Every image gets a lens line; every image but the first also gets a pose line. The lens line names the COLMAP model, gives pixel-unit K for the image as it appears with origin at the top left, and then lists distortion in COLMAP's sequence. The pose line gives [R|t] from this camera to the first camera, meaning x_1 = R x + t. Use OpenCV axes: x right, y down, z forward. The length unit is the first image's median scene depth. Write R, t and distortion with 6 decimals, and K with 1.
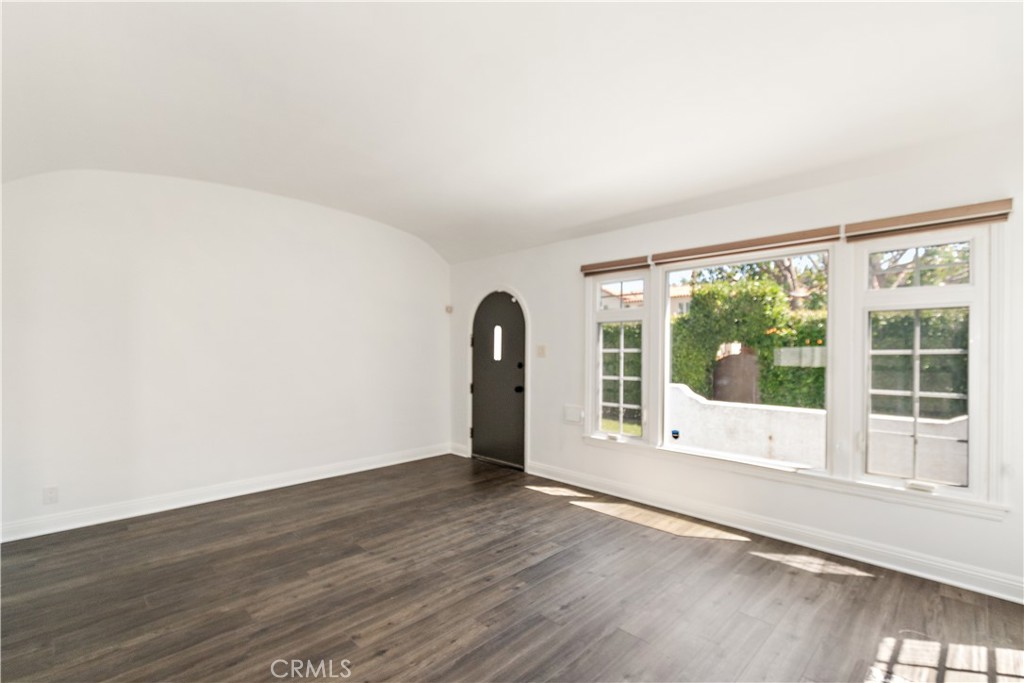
lens RADIAL K [[456.9, 0, 508.8], [0, 456.9, 350.8], [0, 0, 1]] dist [0.000835, -0.000241]
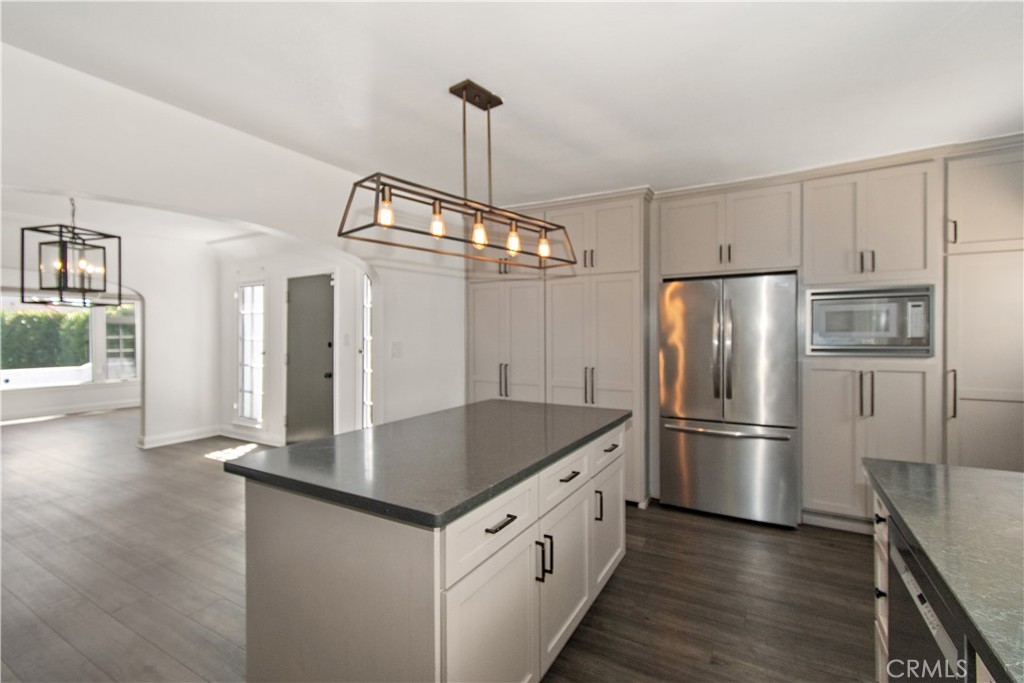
lens RADIAL K [[456.9, 0, 508.8], [0, 456.9, 350.8], [0, 0, 1]] dist [0.000835, -0.000241]
pose [[-0.267370, -0.025566, 0.963255, -2.522063], [0.003872, 0.999611, 0.027606, 0.016554], [-0.963586, 0.011111, -0.267167, -0.642598]]
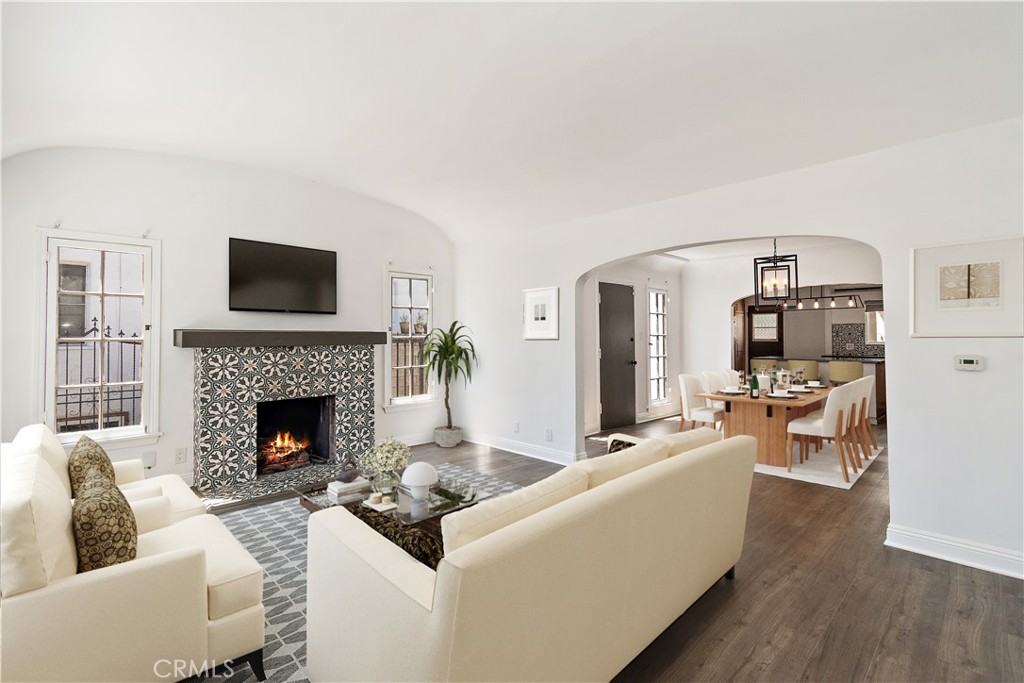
lens RADIAL K [[456.9, 0, 508.8], [0, 456.9, 350.8], [0, 0, 1]] dist [0.000835, -0.000241]
pose [[-0.999648, 0.009571, 0.024732, -0.253761], [0.010279, 0.999536, 0.028656, 0.022851], [-0.024446, 0.028900, -0.999283, 1.716169]]
